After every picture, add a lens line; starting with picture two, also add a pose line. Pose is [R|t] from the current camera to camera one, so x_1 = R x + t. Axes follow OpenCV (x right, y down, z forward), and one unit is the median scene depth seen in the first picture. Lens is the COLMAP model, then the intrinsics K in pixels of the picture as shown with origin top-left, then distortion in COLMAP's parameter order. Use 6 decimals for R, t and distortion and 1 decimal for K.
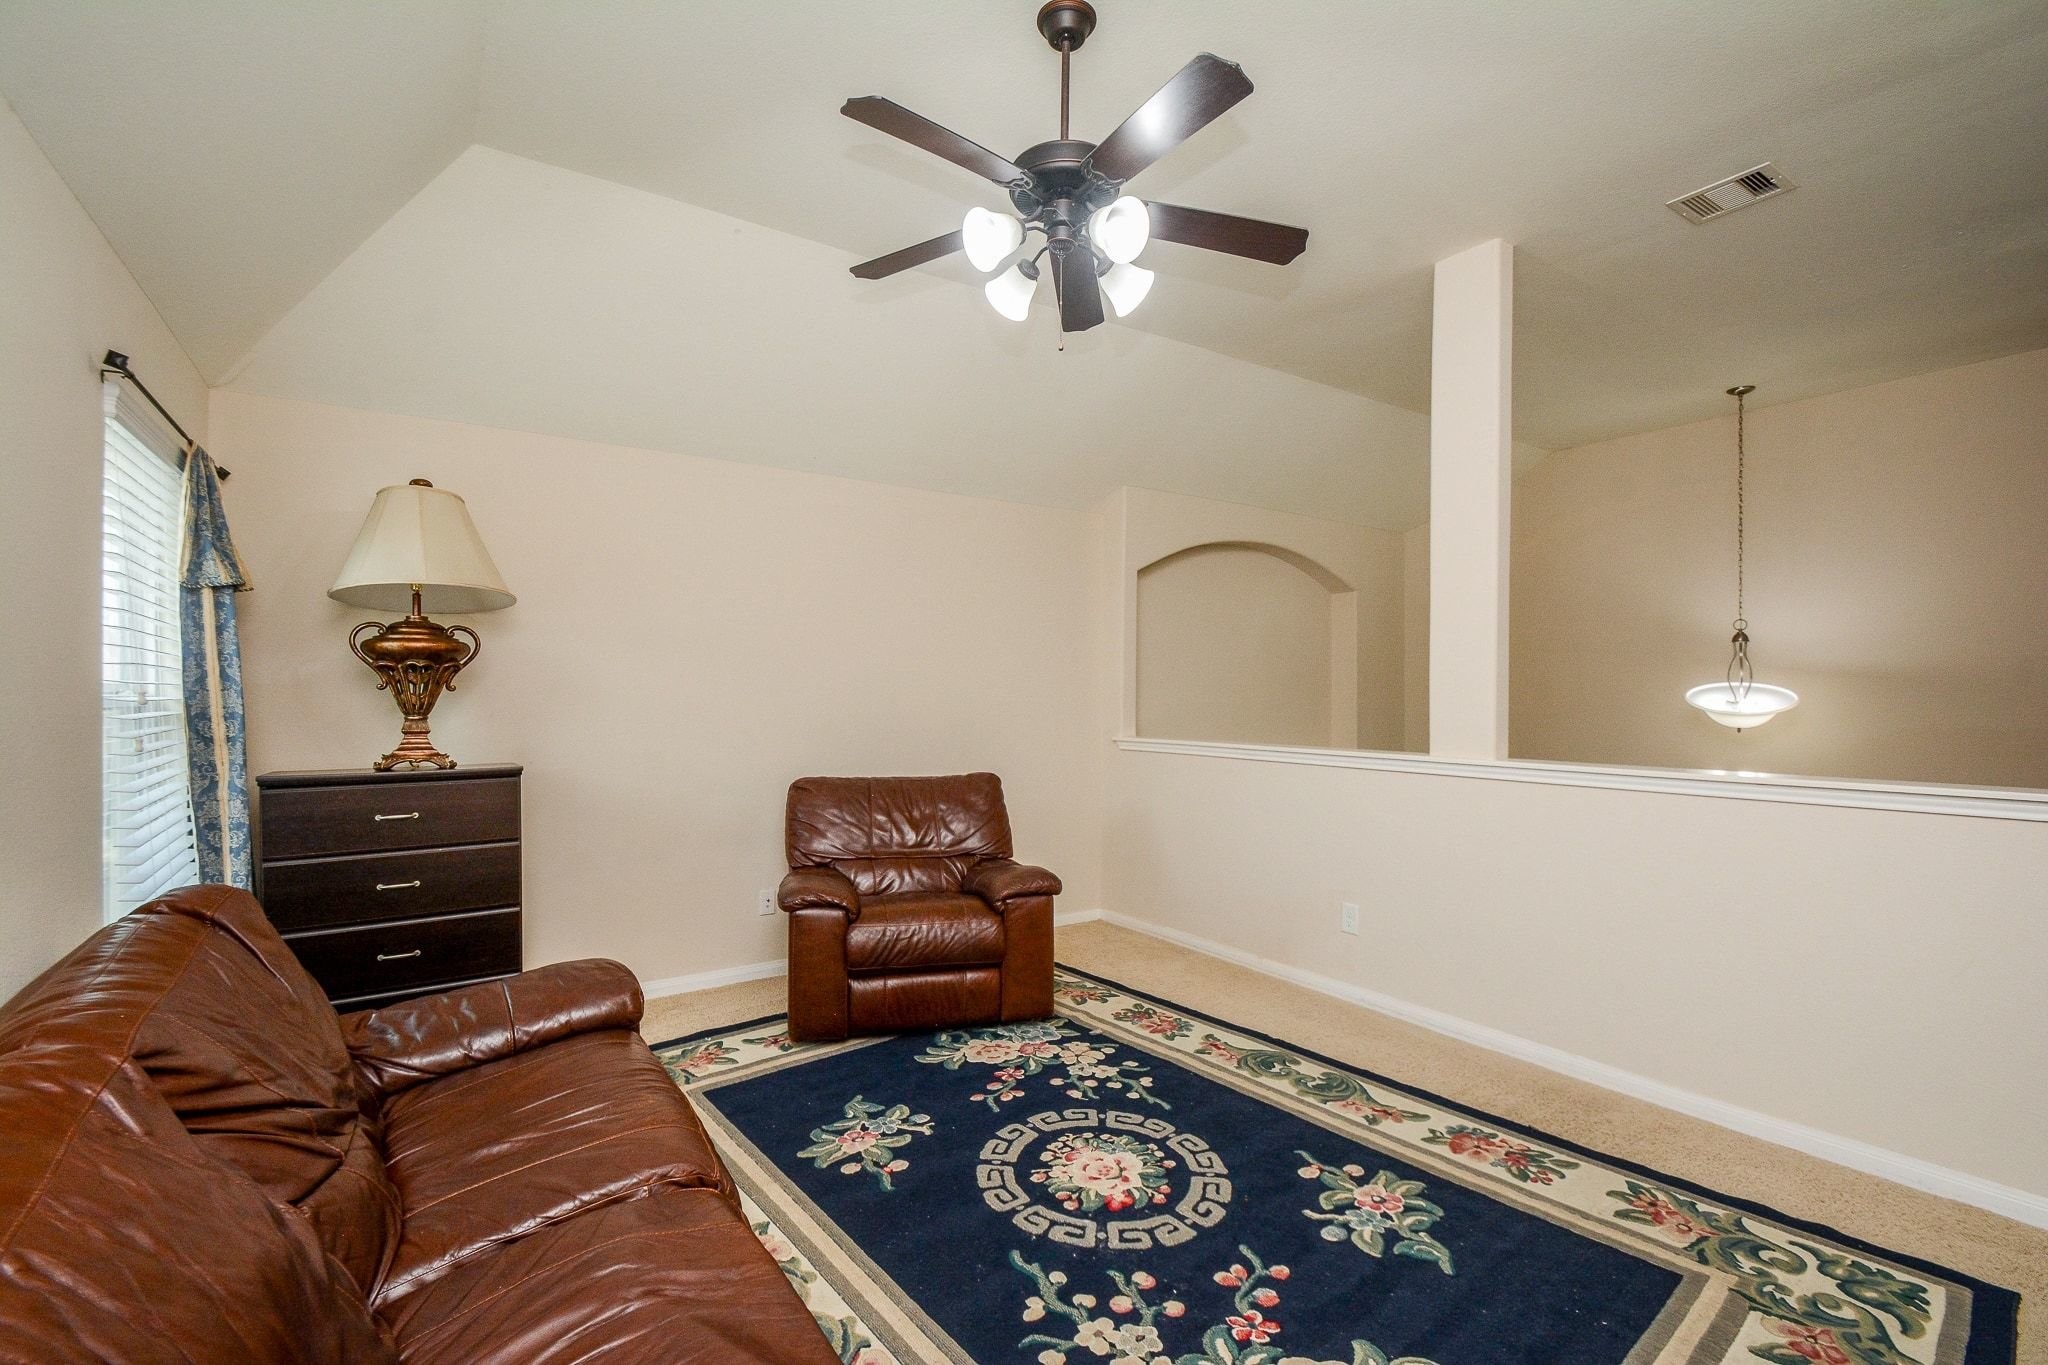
lens RADIAL K [[892.5, 0, 1029.6], [0, 892.5, 691.8], [0, 0, 1]] dist [-0.006852, -0.000197]
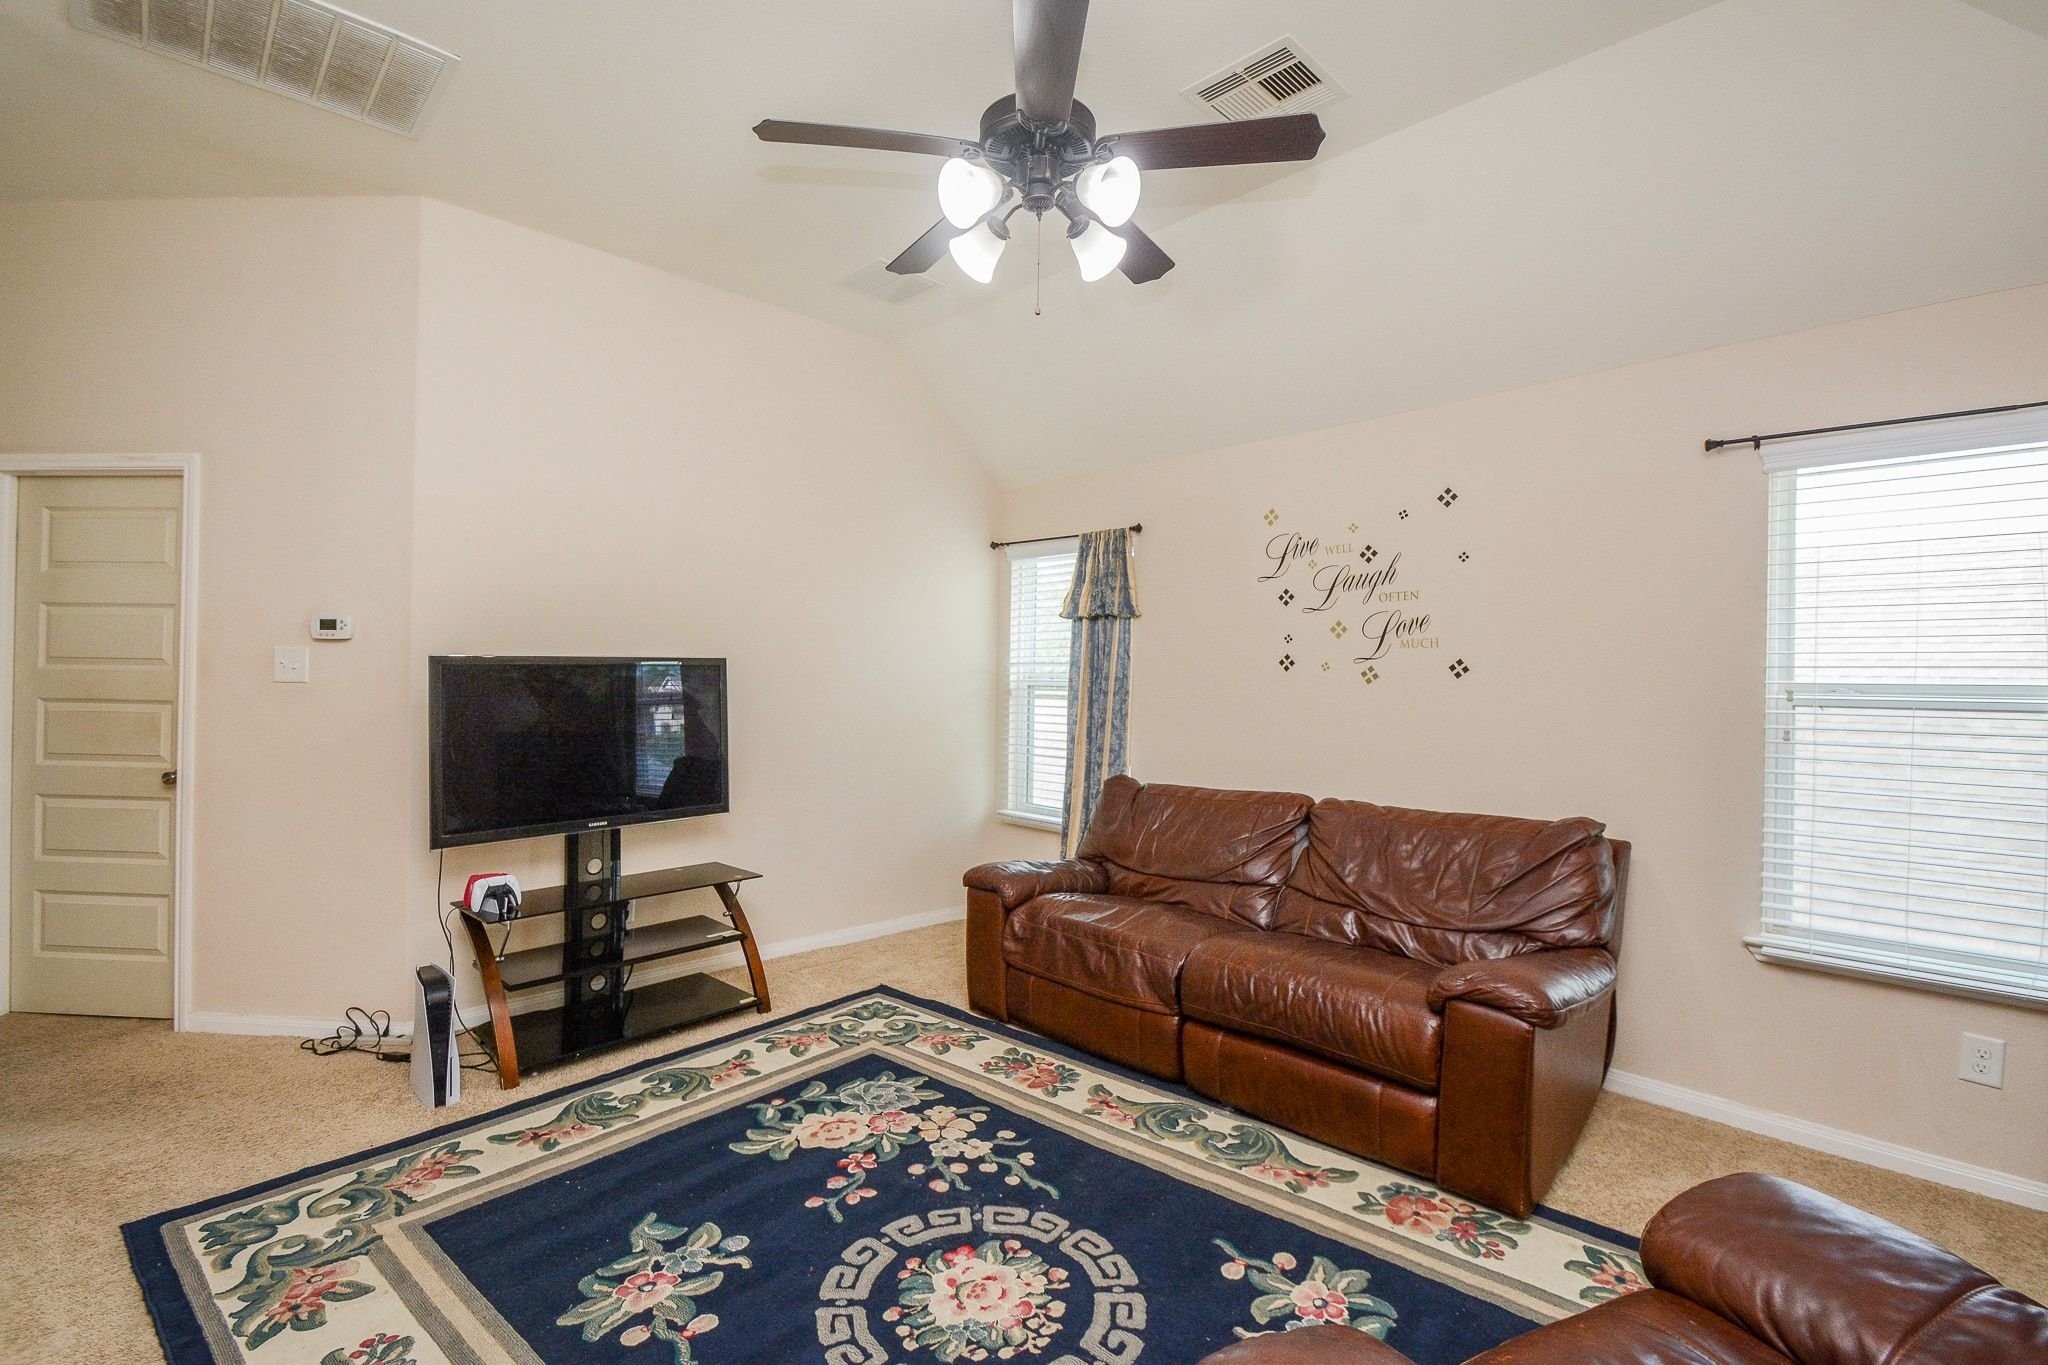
lens RADIAL K [[930.3, 0, 1010.2], [0, 930.3, 668.3], [0, 0, 1]] dist [0.000642, -0.000058]
pose [[-0.988720, -0.018007, -0.148692, 0.189203], [-0.016785, 0.999814, -0.009468, -0.001134], [0.148835, -0.006865, -0.988838, 1.832382]]
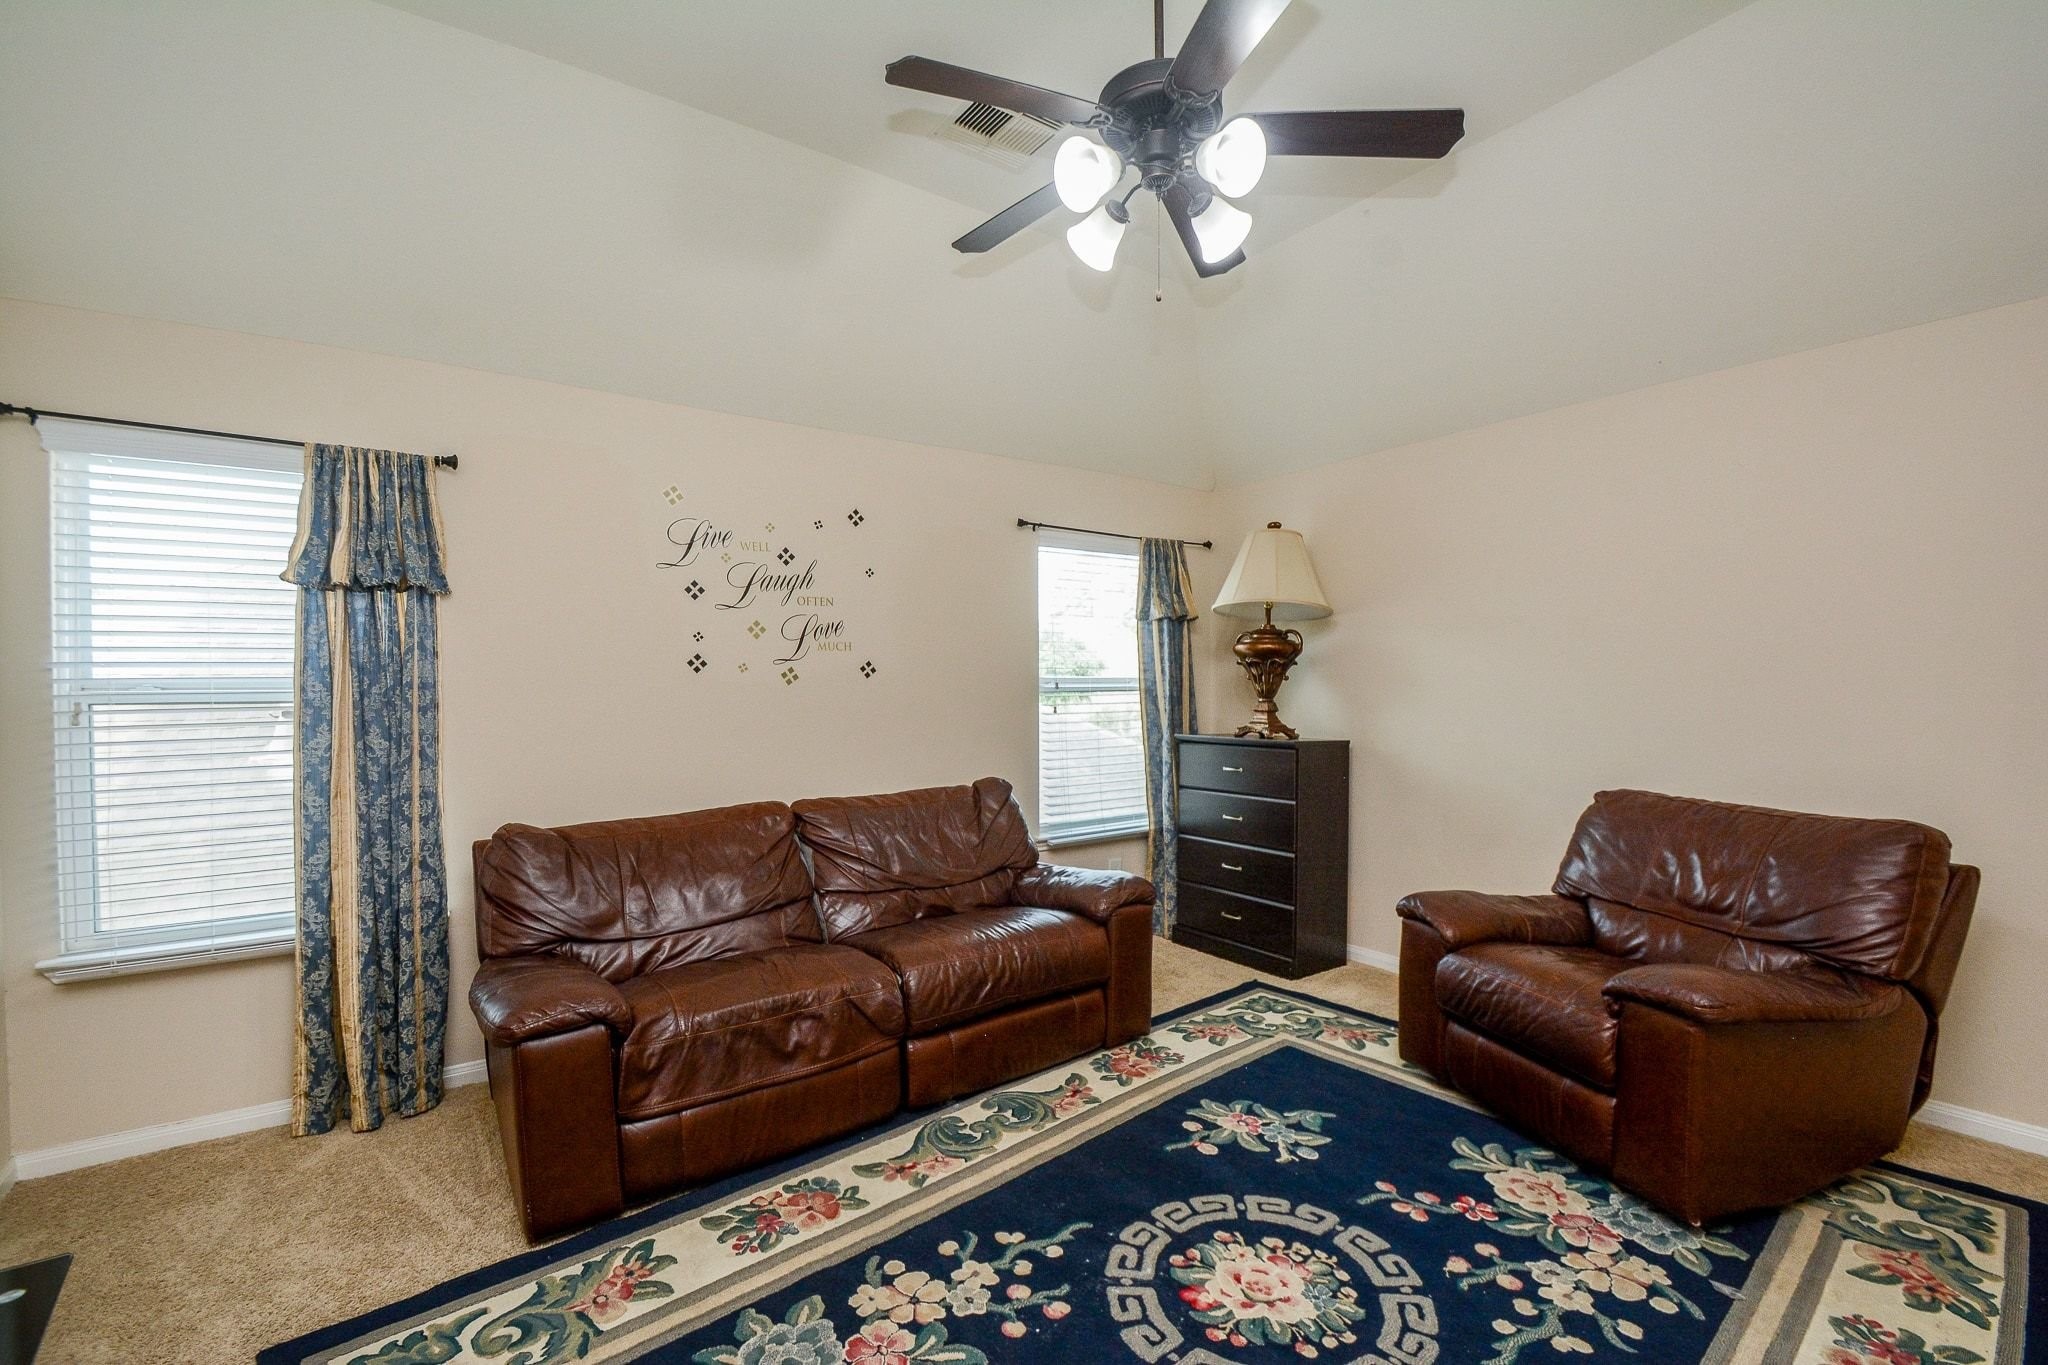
lens RADIAL K [[905.9, 0, 1013.1], [0, 905.9, 694.2], [0, 0, 1]] dist [0.015883, -0.022562]
pose [[0.003978, 0.011734, -0.999923, 0.890701], [0.007581, 0.999902, 0.011764, 0.000997], [0.999963, -0.007627, 0.003888, 0.790270]]
